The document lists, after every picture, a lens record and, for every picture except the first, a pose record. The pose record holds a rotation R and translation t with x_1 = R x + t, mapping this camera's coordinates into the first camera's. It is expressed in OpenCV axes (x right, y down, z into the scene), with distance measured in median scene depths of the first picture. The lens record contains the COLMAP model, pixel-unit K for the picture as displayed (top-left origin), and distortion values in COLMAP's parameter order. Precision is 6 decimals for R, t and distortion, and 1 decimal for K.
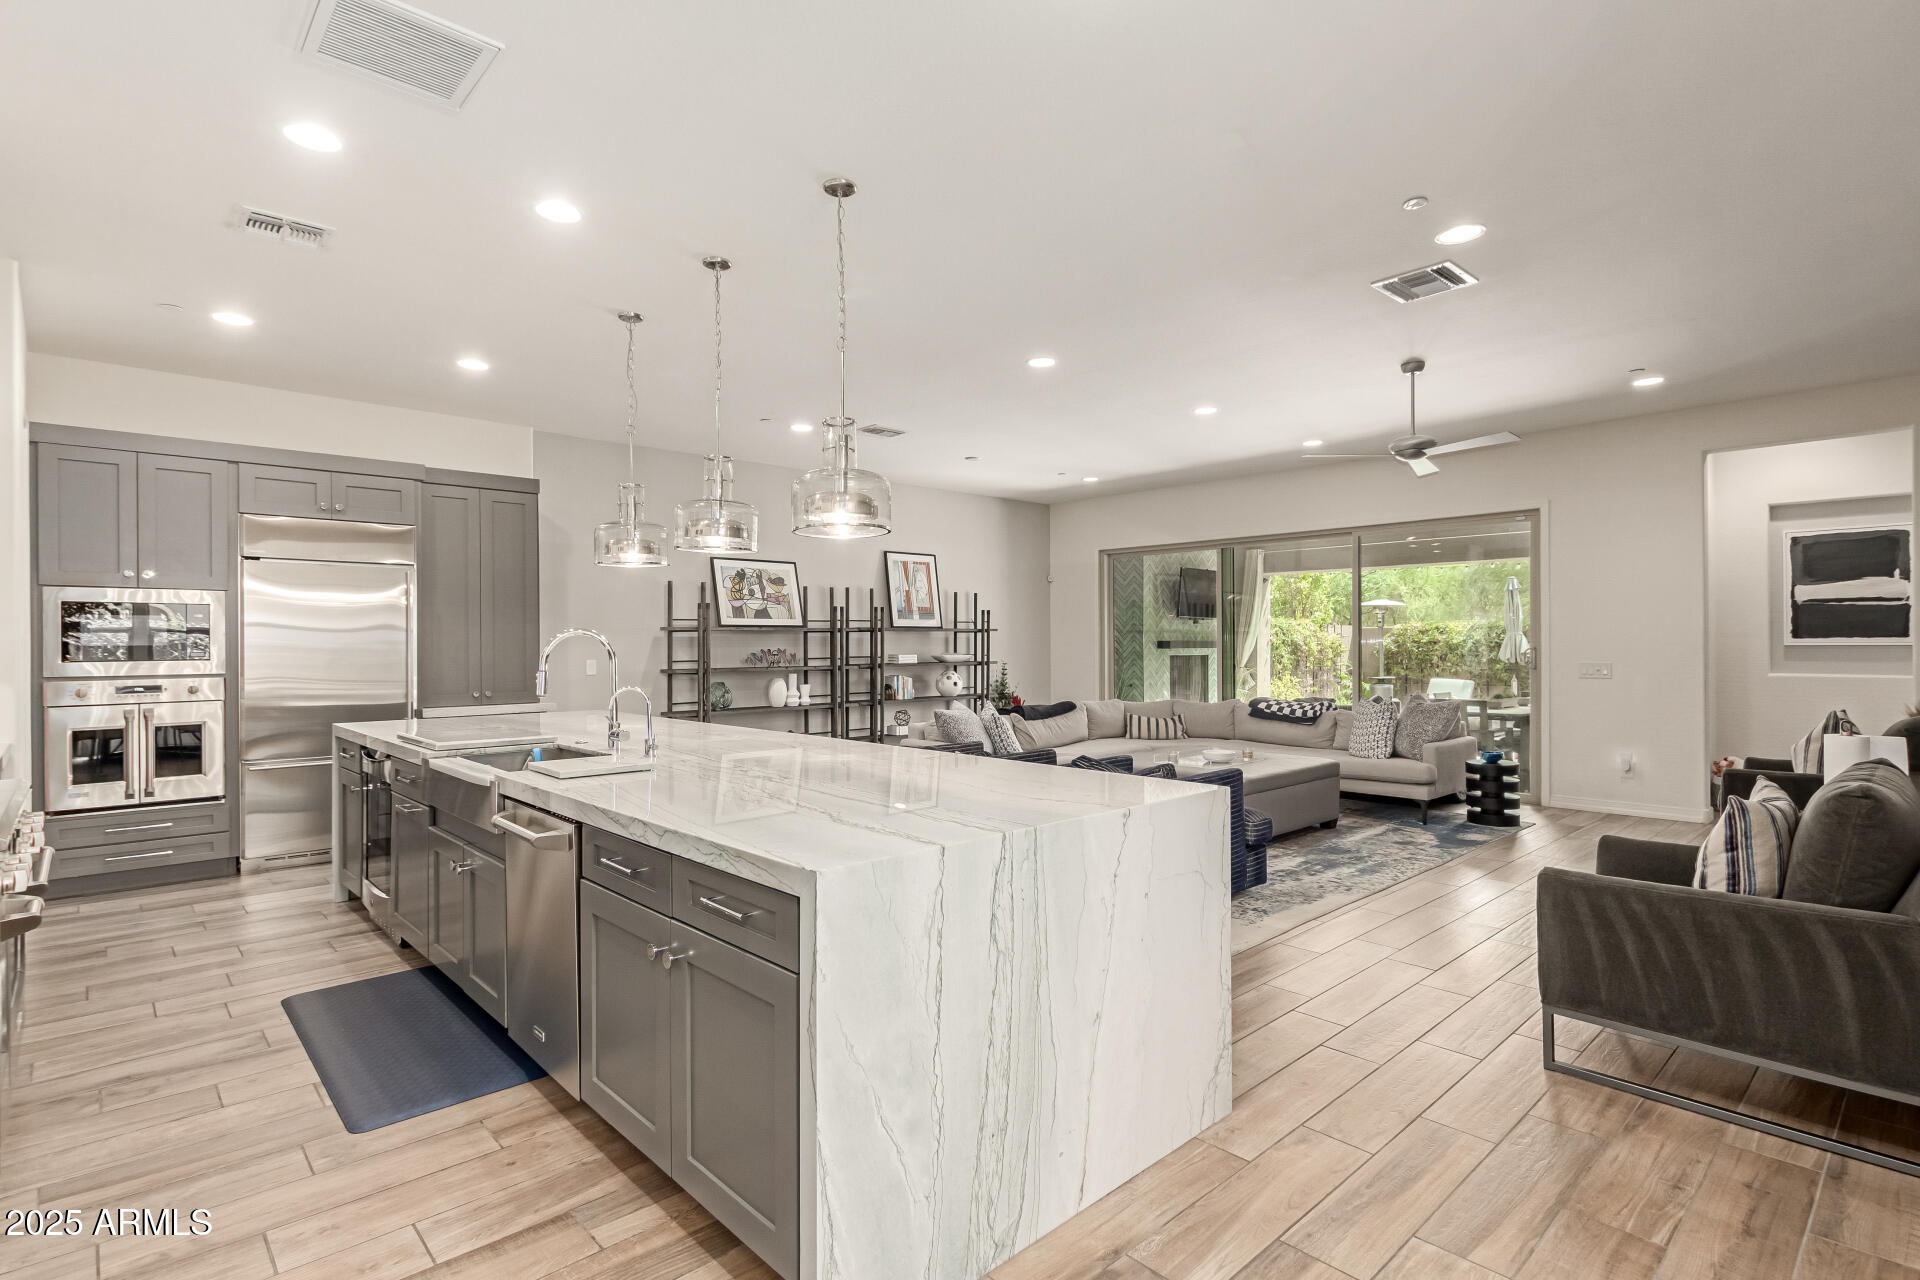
lens RADIAL K [[945.1, 0, 960.0], [0, 945.1, 640.0], [0, 0, 1]] dist [0.014899, -0.000020]
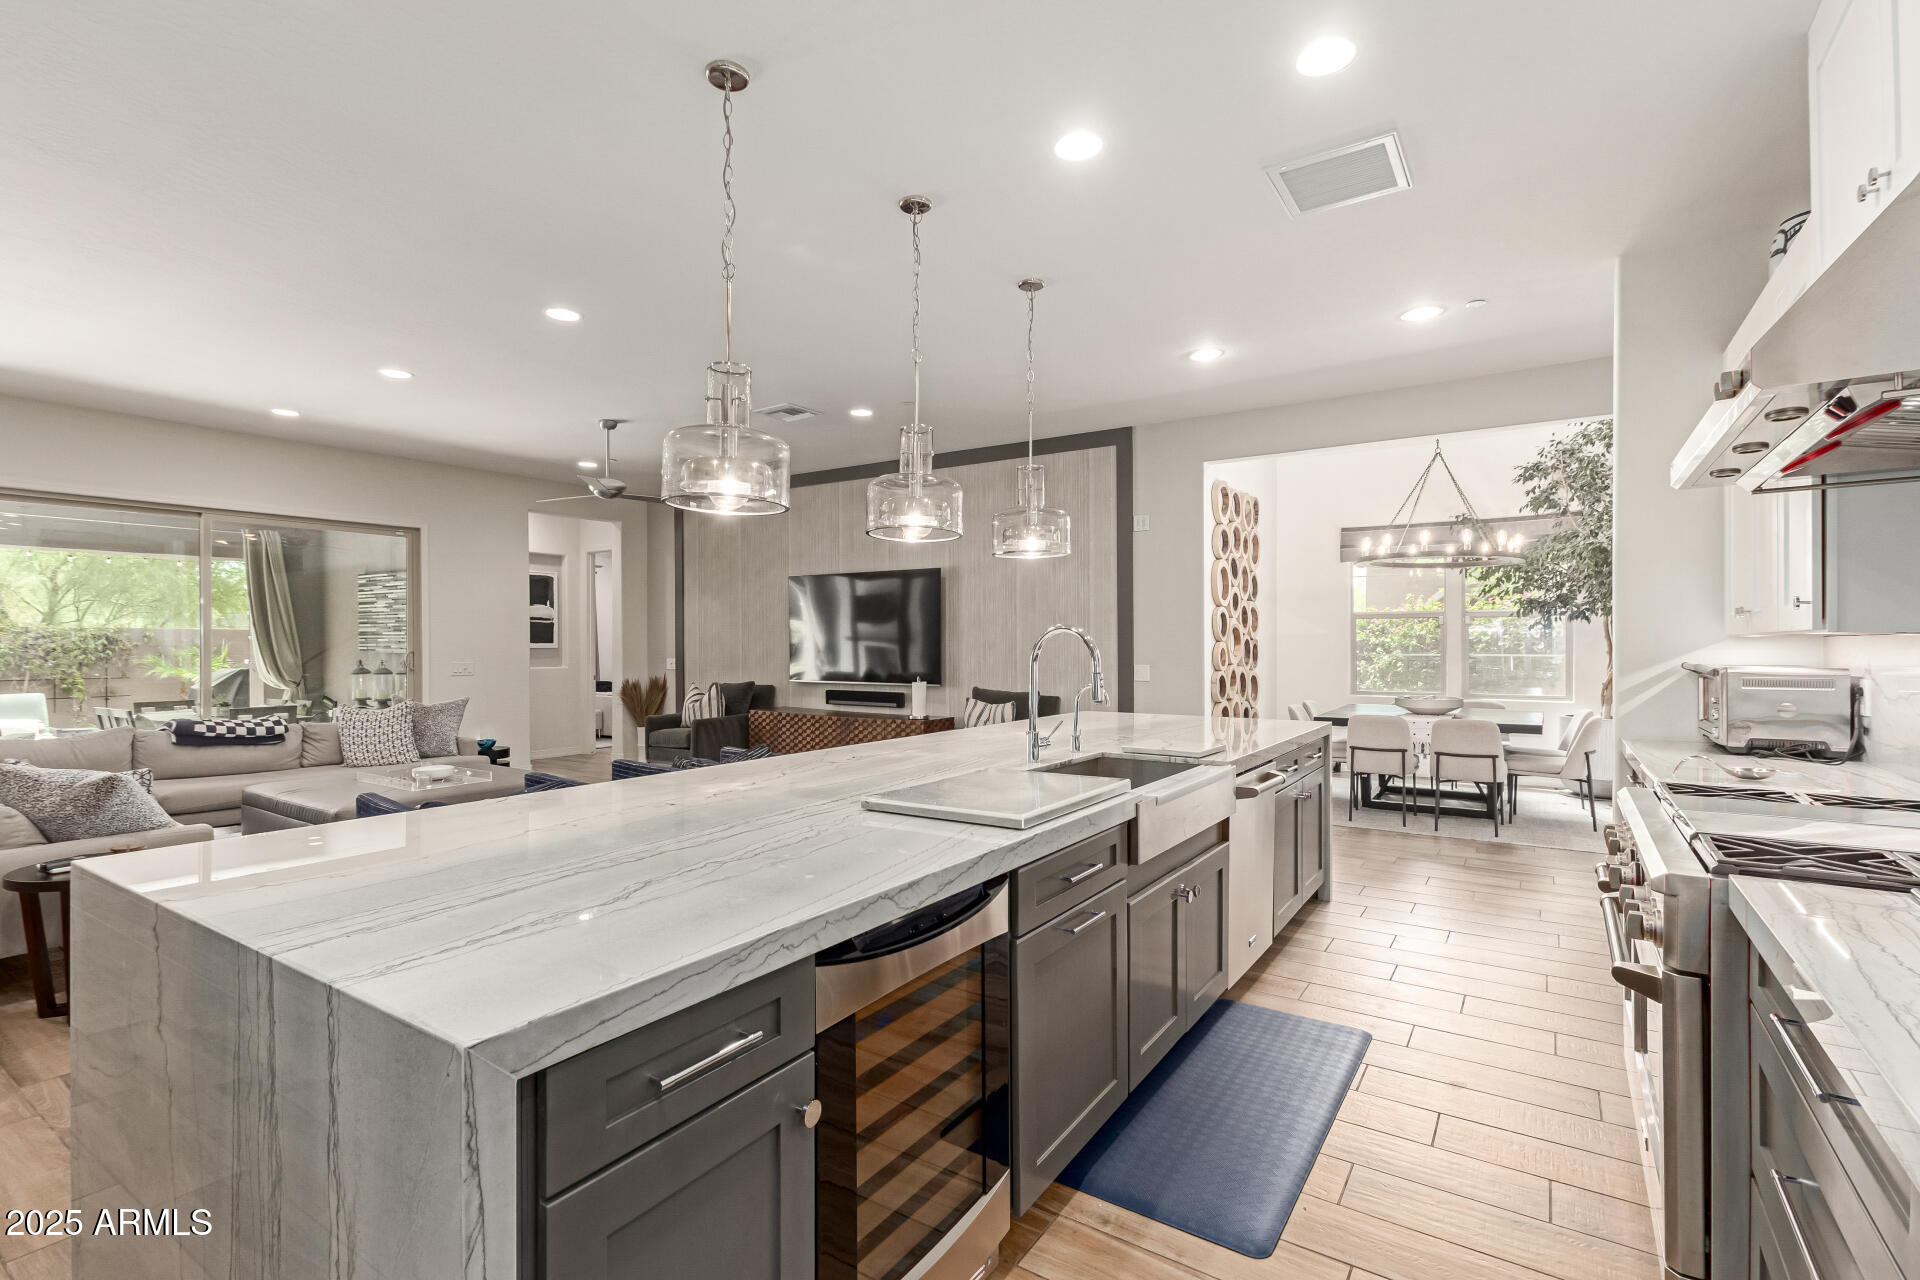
lens RADIAL K [[886.2, 0, 960.0], [0, 886.2, 640.0], [0, 0, 1]] dist [0.000359, 0.000050]
pose [[-0.229677, 0.007950, 0.973235, -0.624809], [-0.002892, 0.999957, -0.008850, 0.002713], [-0.973263, -0.004847, -0.229644, 0.683010]]
